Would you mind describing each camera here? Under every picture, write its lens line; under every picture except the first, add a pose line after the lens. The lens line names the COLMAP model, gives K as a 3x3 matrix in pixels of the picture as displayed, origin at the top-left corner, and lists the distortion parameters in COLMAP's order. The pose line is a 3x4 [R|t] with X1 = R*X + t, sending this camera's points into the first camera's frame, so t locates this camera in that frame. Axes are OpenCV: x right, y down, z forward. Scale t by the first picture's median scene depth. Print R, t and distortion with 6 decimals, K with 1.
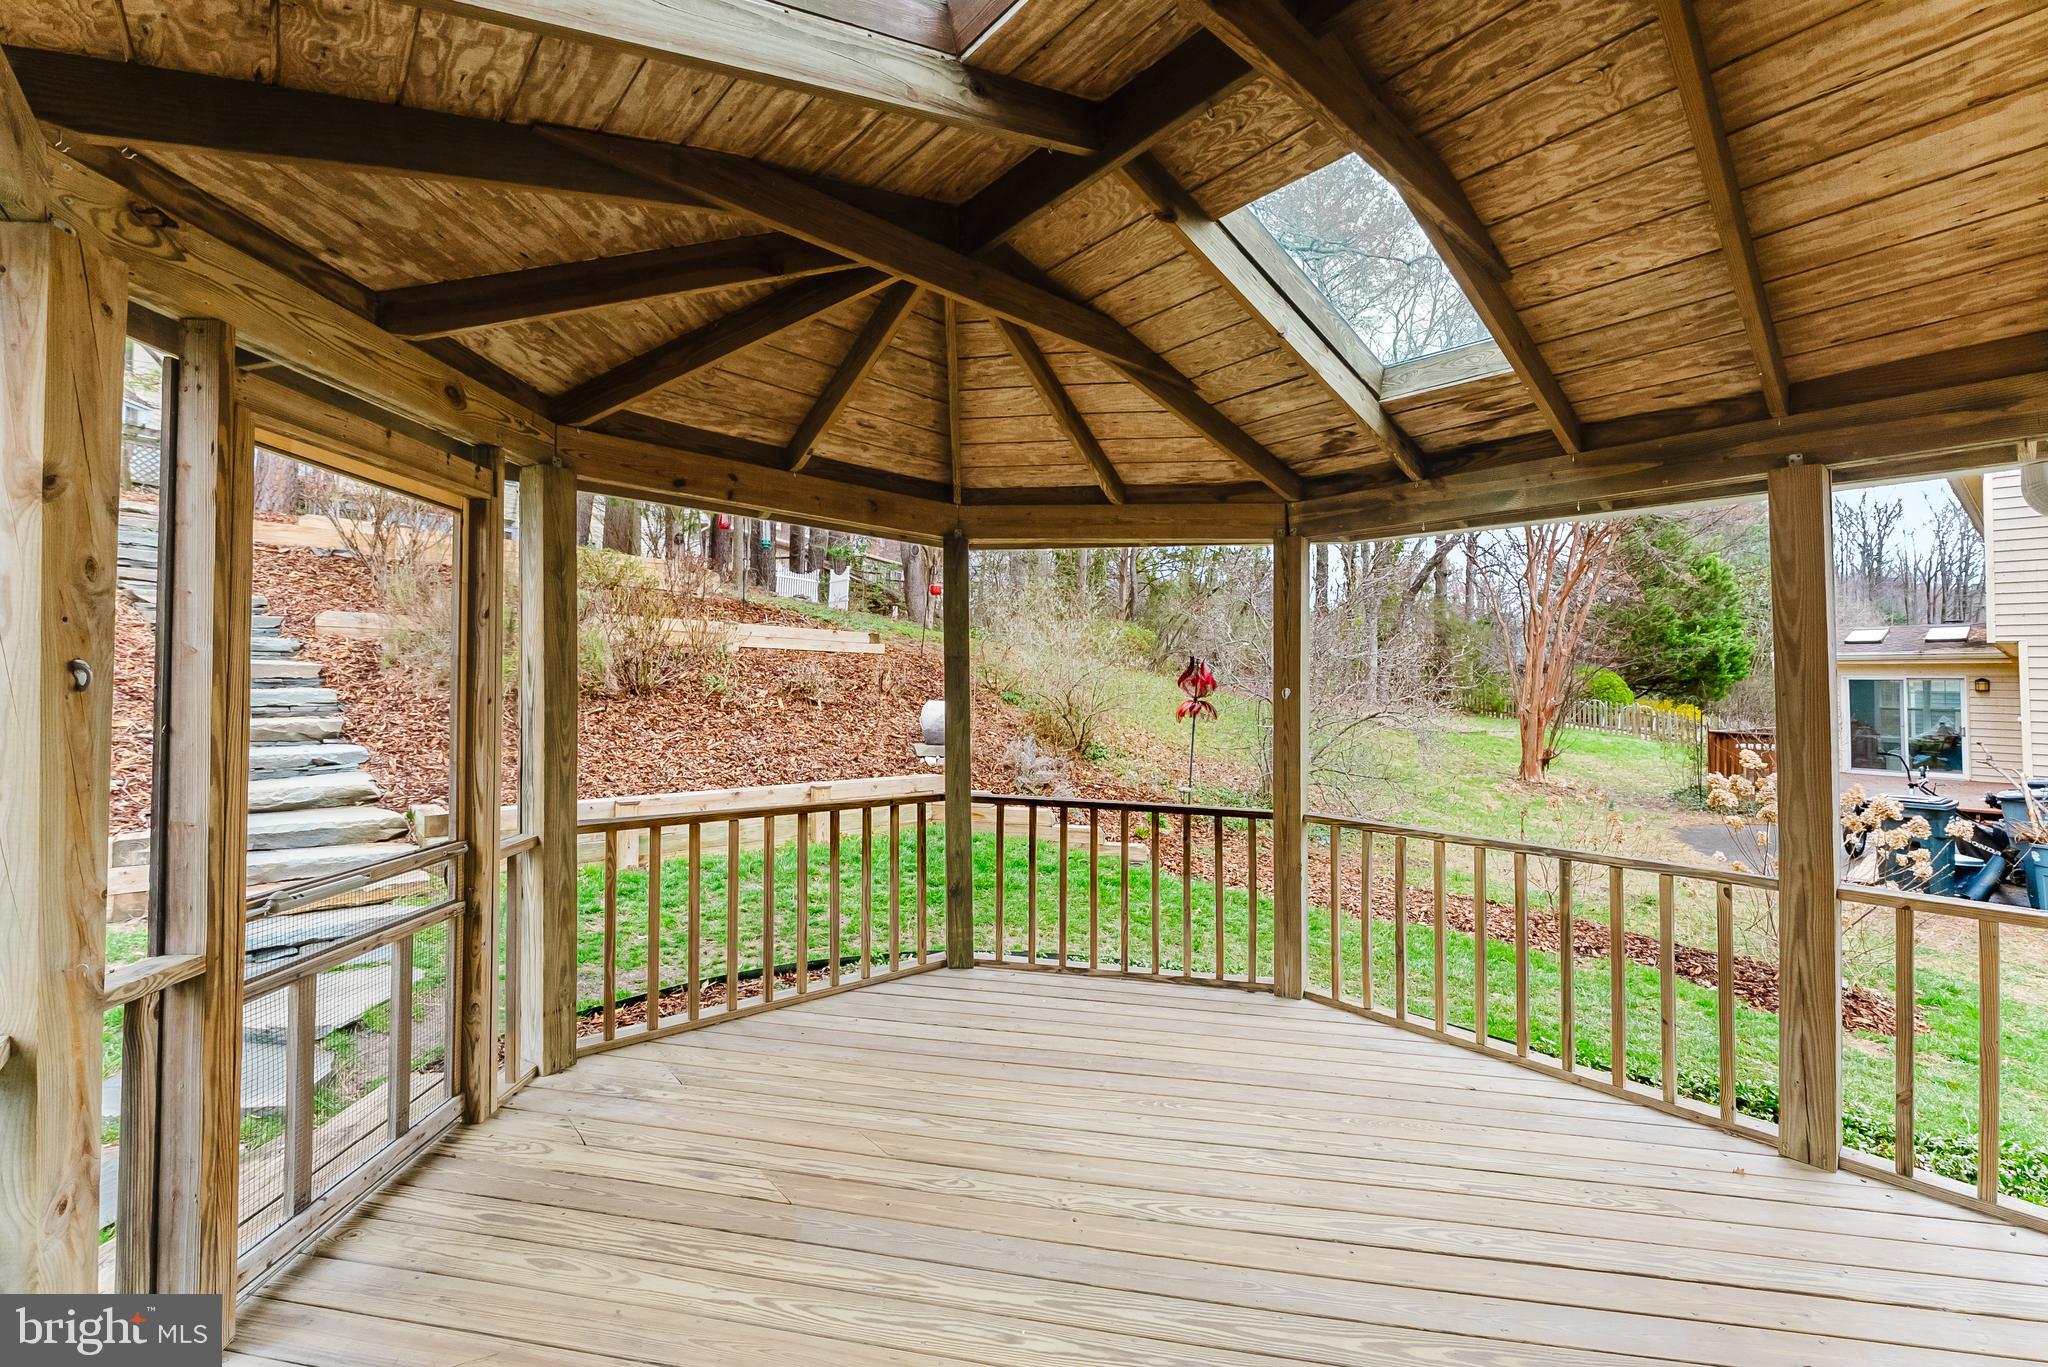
lens RADIAL K [[858.6, 0, 1023.5], [0, 858.6, 671.5], [0, 0, 1]] dist [-0.000166, -0.000107]
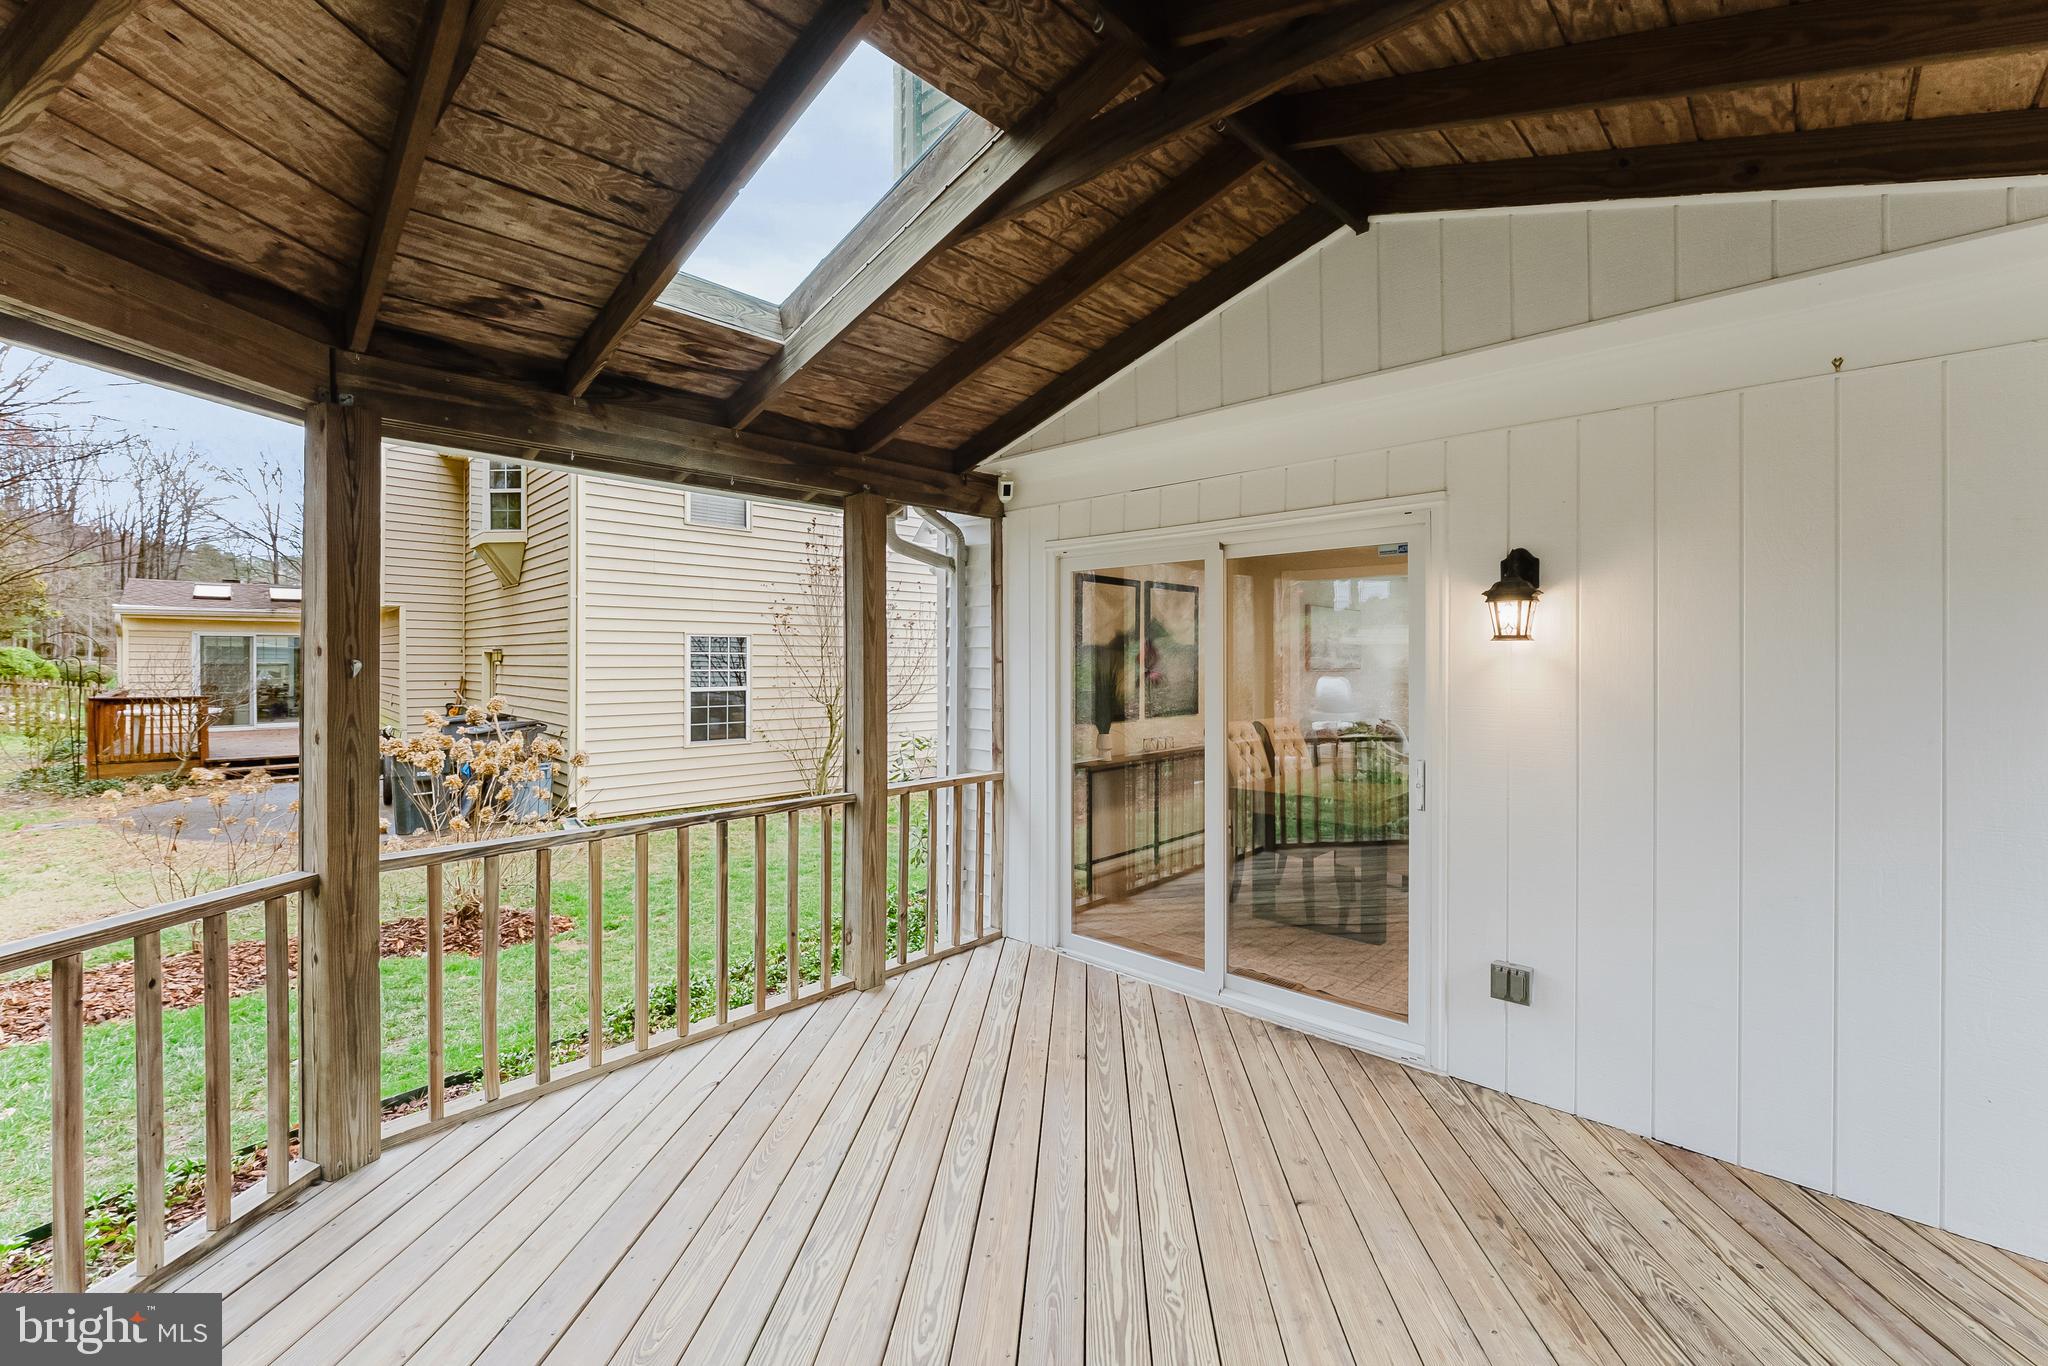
lens RADIAL K [[858.6, 0, 1023.7], [0, 858.6, 646.0], [0, 0, 1]] dist [-0.000166, -0.000107]
pose [[-0.111147, -0.005555, 0.993788, -0.409344], [-0.019196, 0.999810, 0.003442, -0.001485], [-0.993619, -0.018694, -0.111232, 0.718236]]
